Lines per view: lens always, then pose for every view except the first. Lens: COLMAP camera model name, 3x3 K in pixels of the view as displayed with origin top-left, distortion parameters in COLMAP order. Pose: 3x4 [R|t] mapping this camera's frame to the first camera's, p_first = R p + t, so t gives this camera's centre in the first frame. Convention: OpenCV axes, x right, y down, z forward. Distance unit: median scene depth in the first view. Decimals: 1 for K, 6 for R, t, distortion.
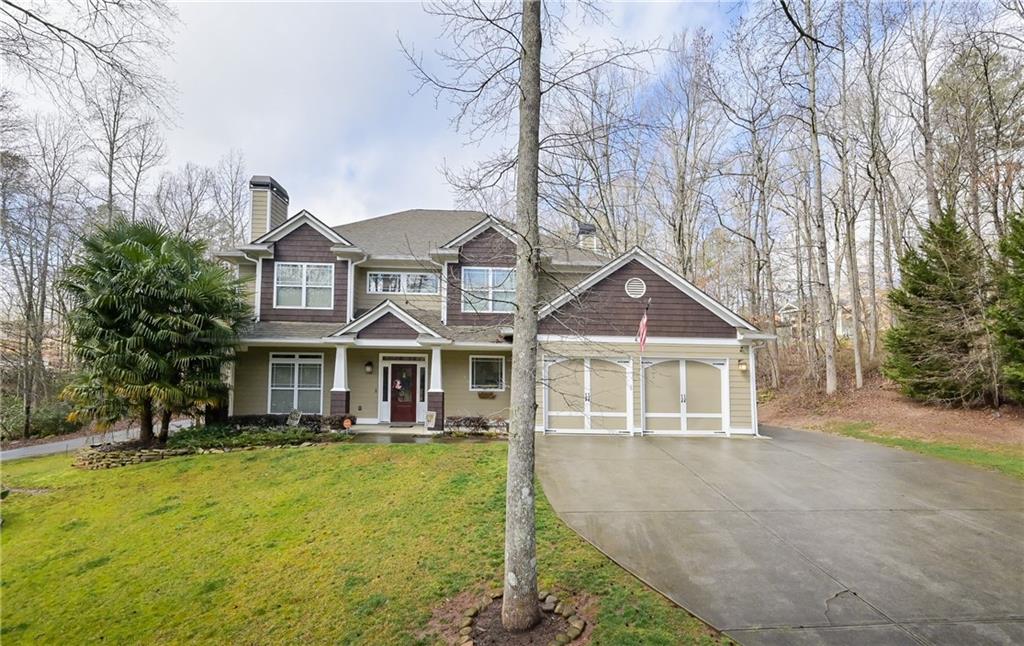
lens RADIAL K [[500.0, 0, 529.9], [0, 500.0, 325.5], [0, 0, 1]] dist [-0.001013, -0.000631]
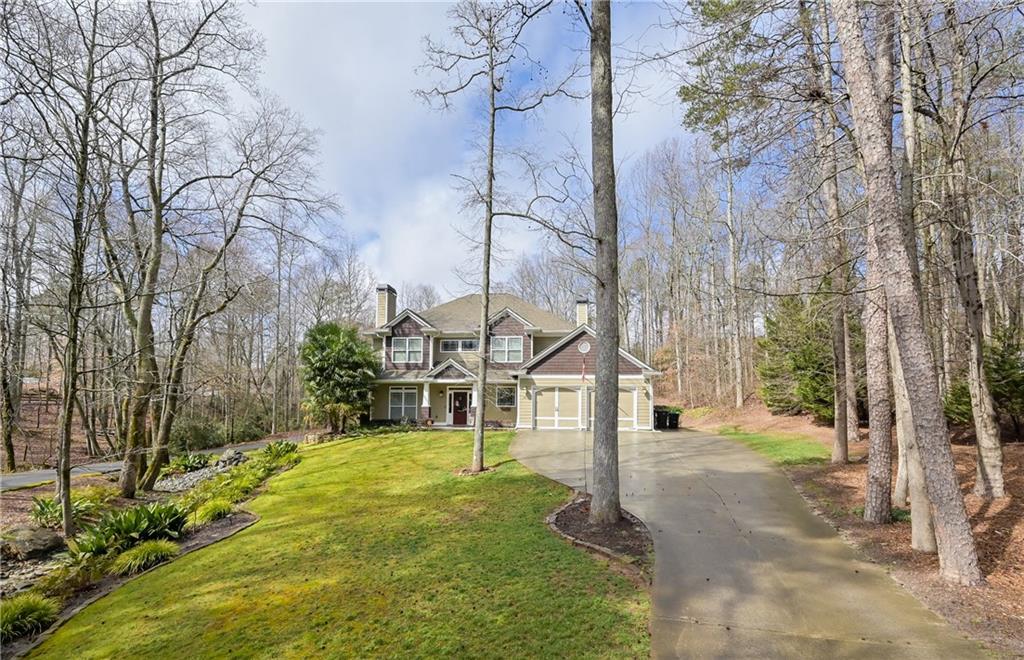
lens RADIAL K [[461.1, 0, 535.2], [0, 461.1, 316.1], [0, 0, 1]] dist [-0.002556, -0.000059]
pose [[0.991035, -0.034387, -0.129100, 0.258948], [0.024000, 0.996411, -0.081169, -0.058069], [0.131428, 0.077343, 0.988304, -0.677253]]
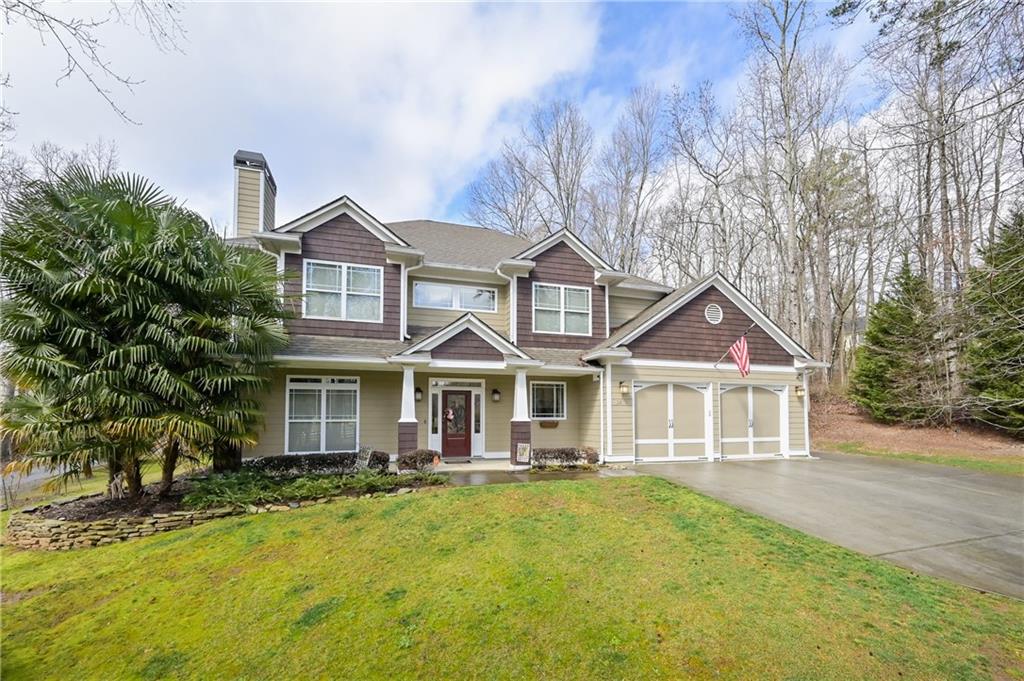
lens RADIAL K [[456.3, 0, 555.7], [0, 456.3, 373.2], [0, 0, 1]] dist [-0.001661, 0.000151]
pose [[0.959042, 0.012282, 0.282996, -0.347601], [-0.019589, 0.999543, 0.023005, 0.028350], [-0.282585, -0.027606, 0.958845, 0.212910]]
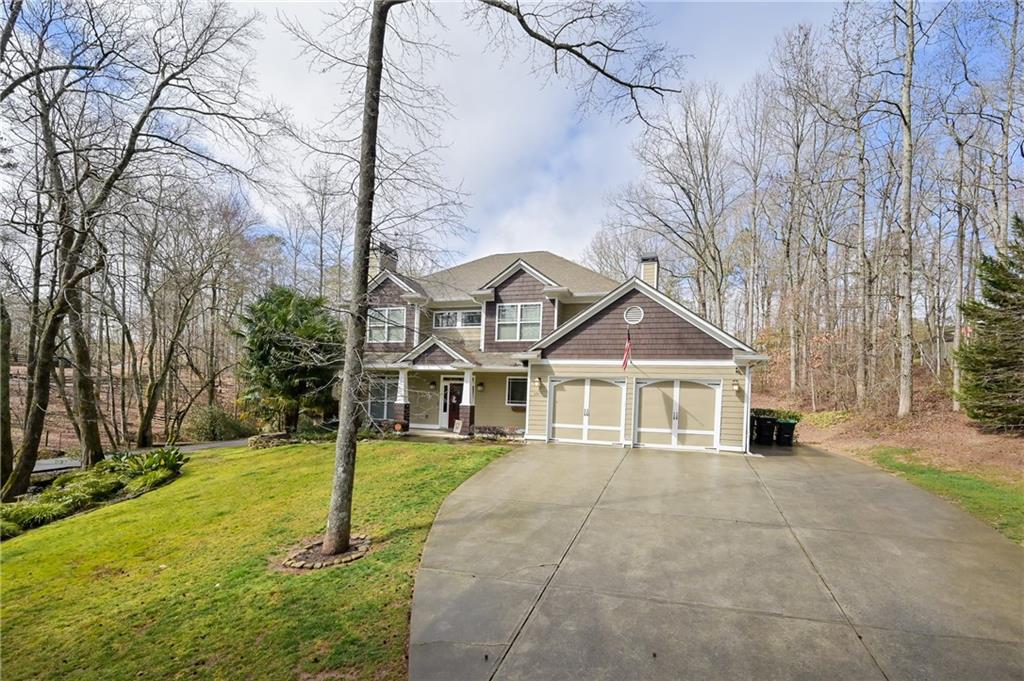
lens RADIAL K [[456.3, 0, 525.2], [0, 456.3, 373.3], [0, 0, 1]] dist [-0.001661, 0.000151]
pose [[0.938707, -0.005118, -0.344678, 0.338853], [0.025124, 0.998246, 0.053600, -0.007049], [0.343799, -0.058974, 0.937189, -0.031873]]
